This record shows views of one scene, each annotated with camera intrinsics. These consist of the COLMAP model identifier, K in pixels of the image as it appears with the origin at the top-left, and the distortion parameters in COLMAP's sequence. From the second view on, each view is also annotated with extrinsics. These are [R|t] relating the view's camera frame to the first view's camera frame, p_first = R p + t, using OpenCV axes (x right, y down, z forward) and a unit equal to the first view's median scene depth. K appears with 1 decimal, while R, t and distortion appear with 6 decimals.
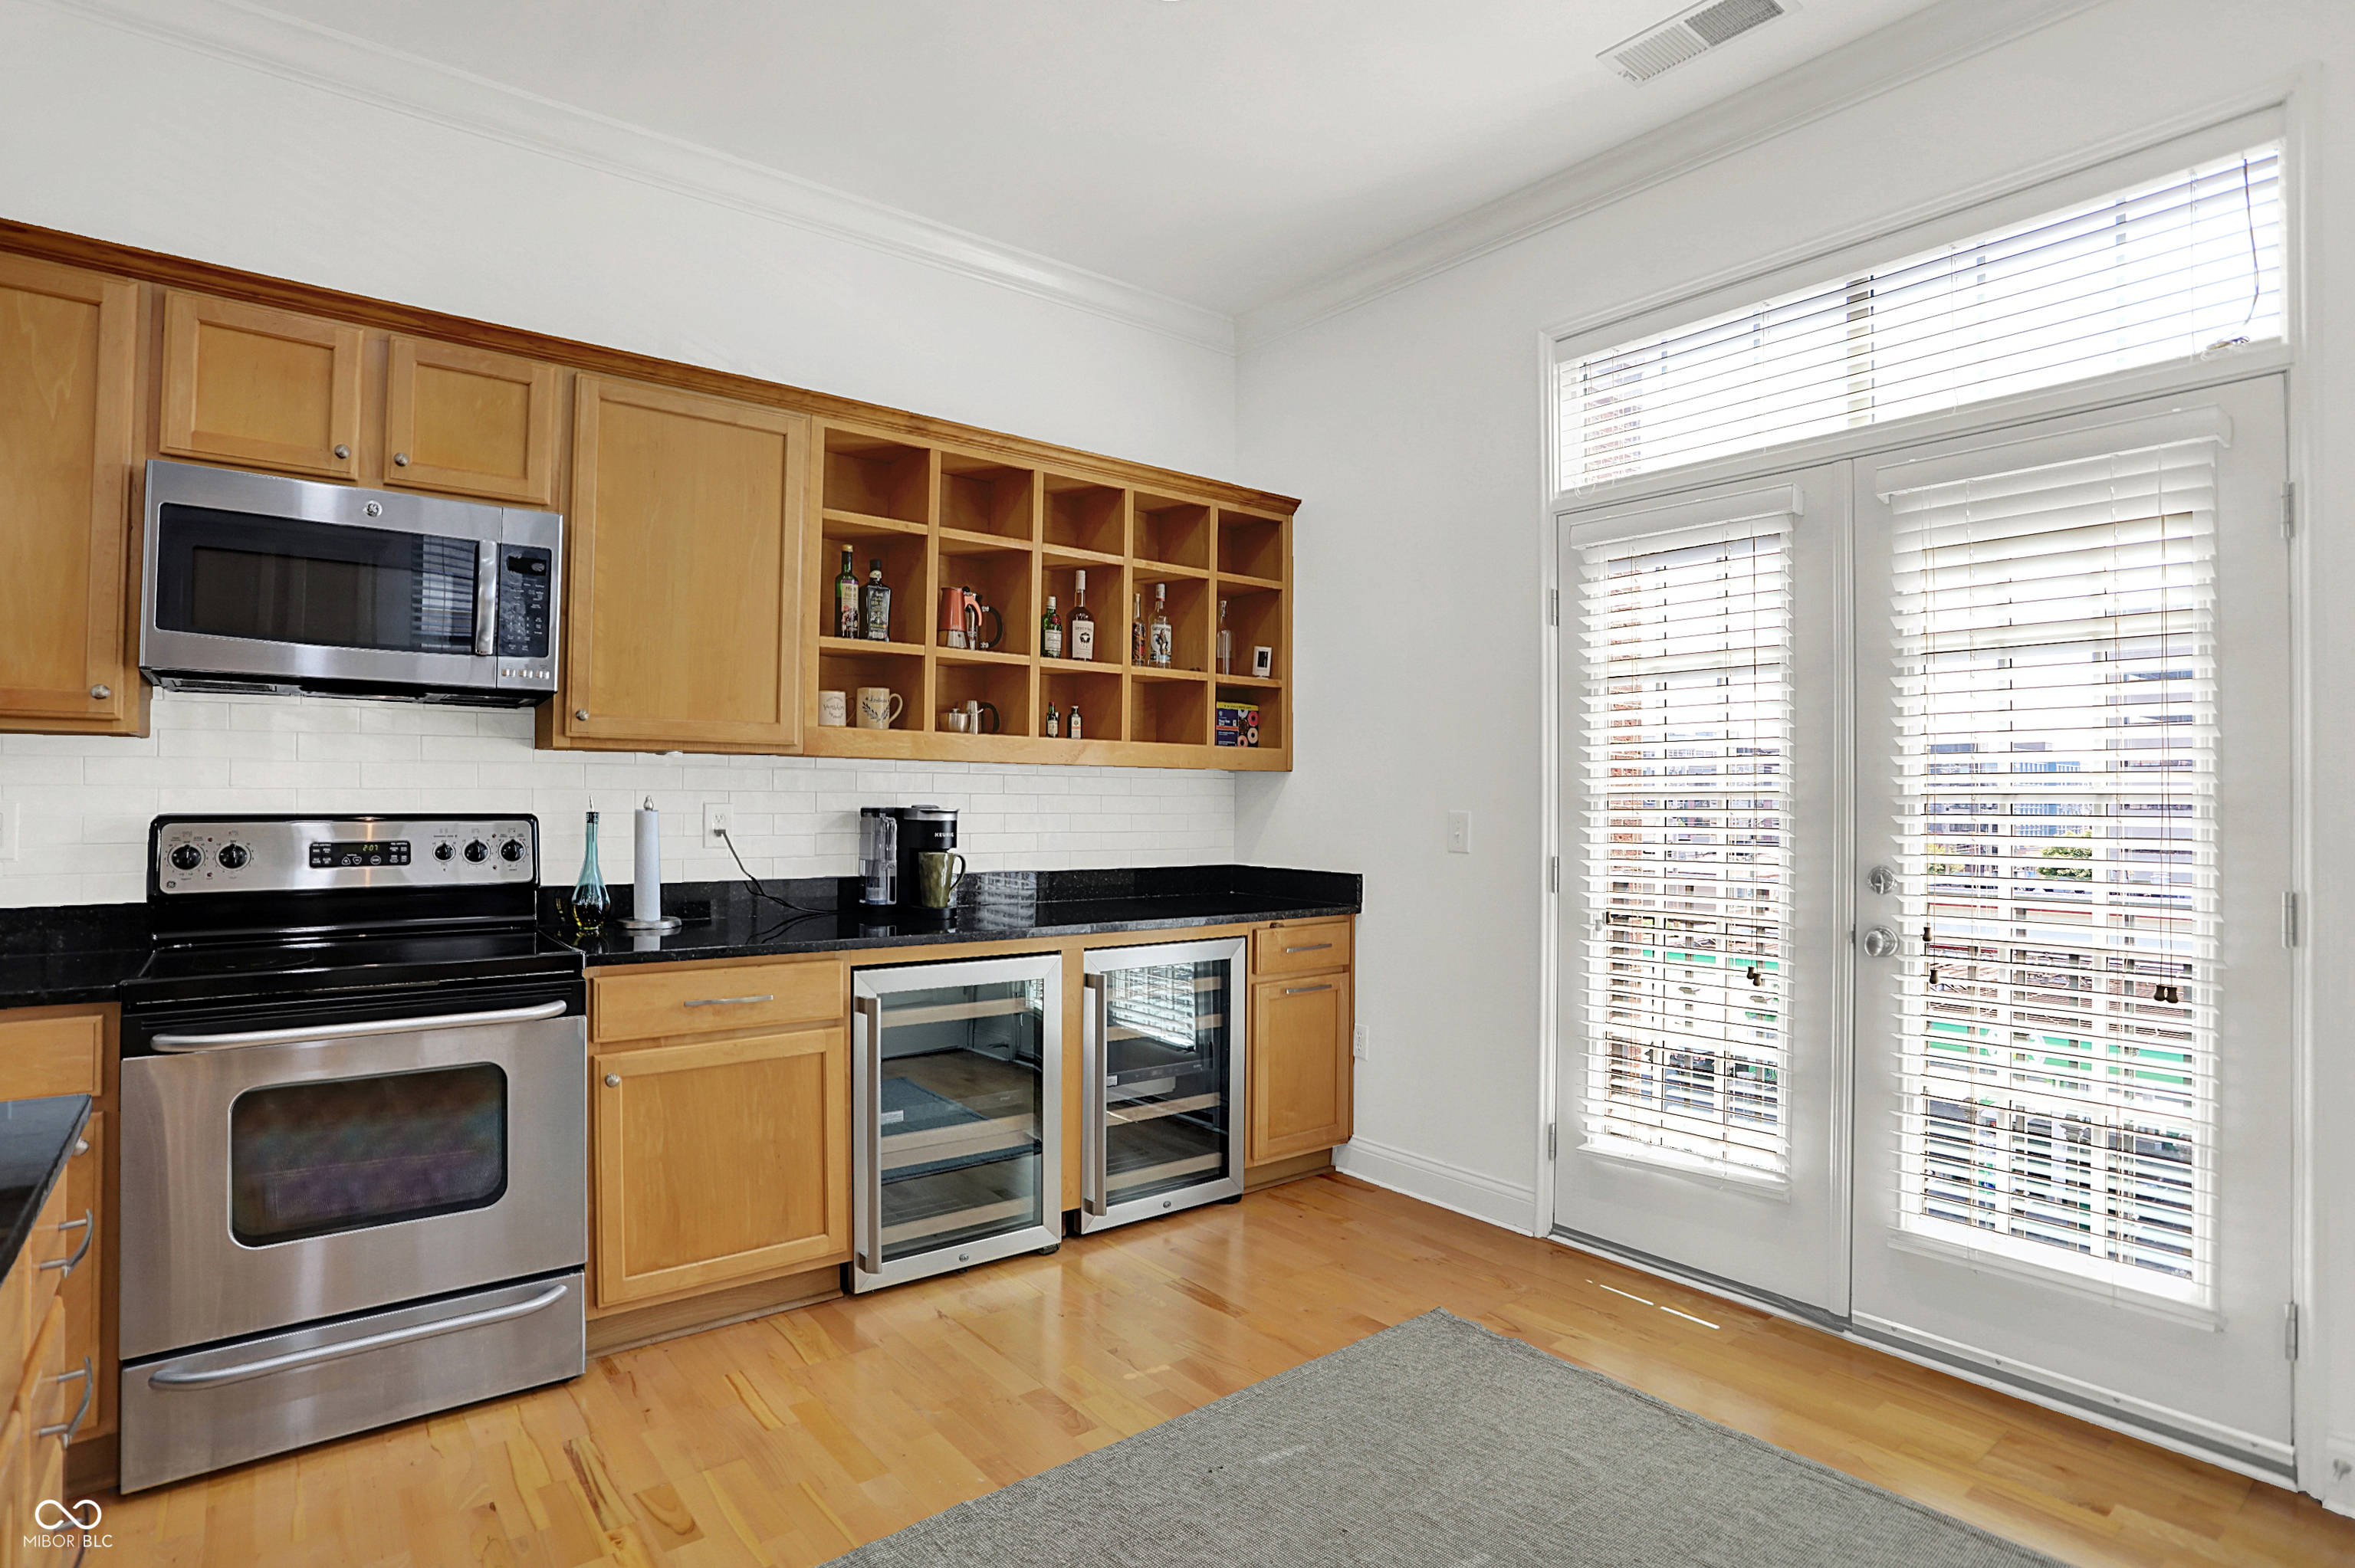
lens RADIAL K [[1218.5, 0, 1107.4], [0, 1218.5, 765.4], [0, 0, 1]] dist [-0.041383, 0.013618]
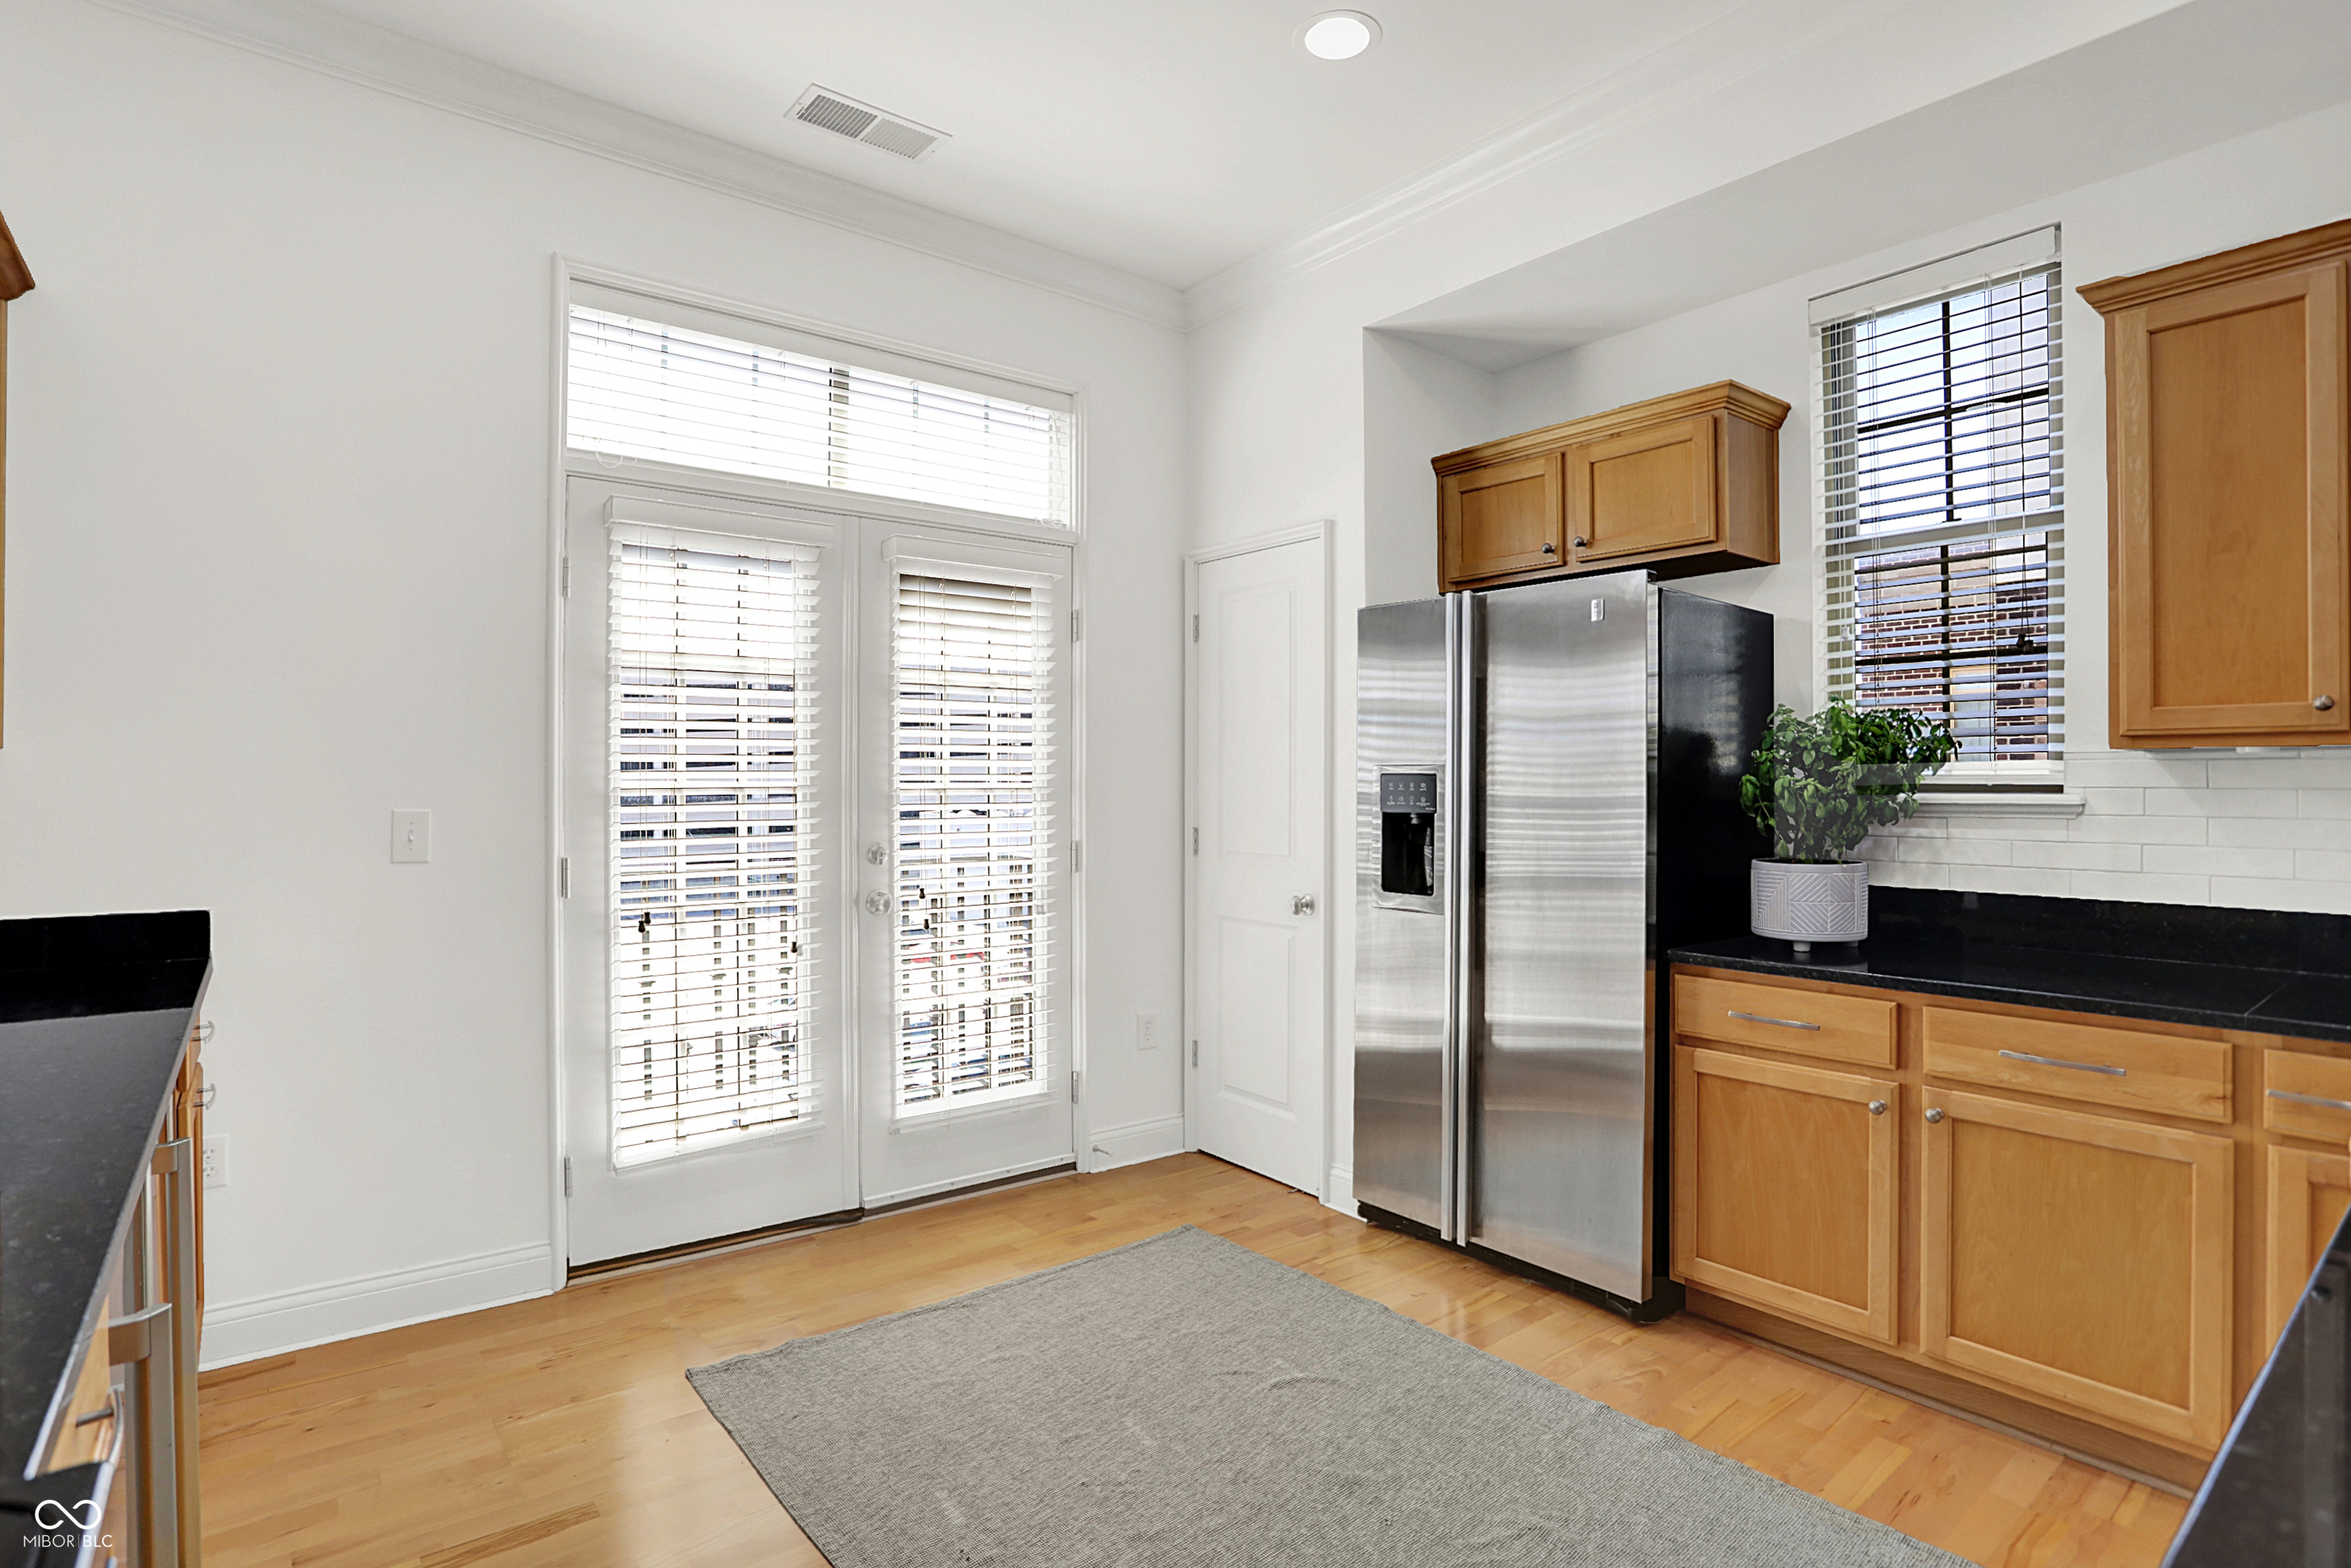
lens RADIAL K [[1216.6, 0, 1156.1], [0, 1216.6, 782.7], [0, 0, 1]] dist [-0.041383, 0.013618]
pose [[-0.025263, -0.003593, 0.999674, -0.606316], [-0.024007, 0.999707, 0.002986, 0.006359], [-0.999393, -0.023923, -0.025342, 0.679420]]
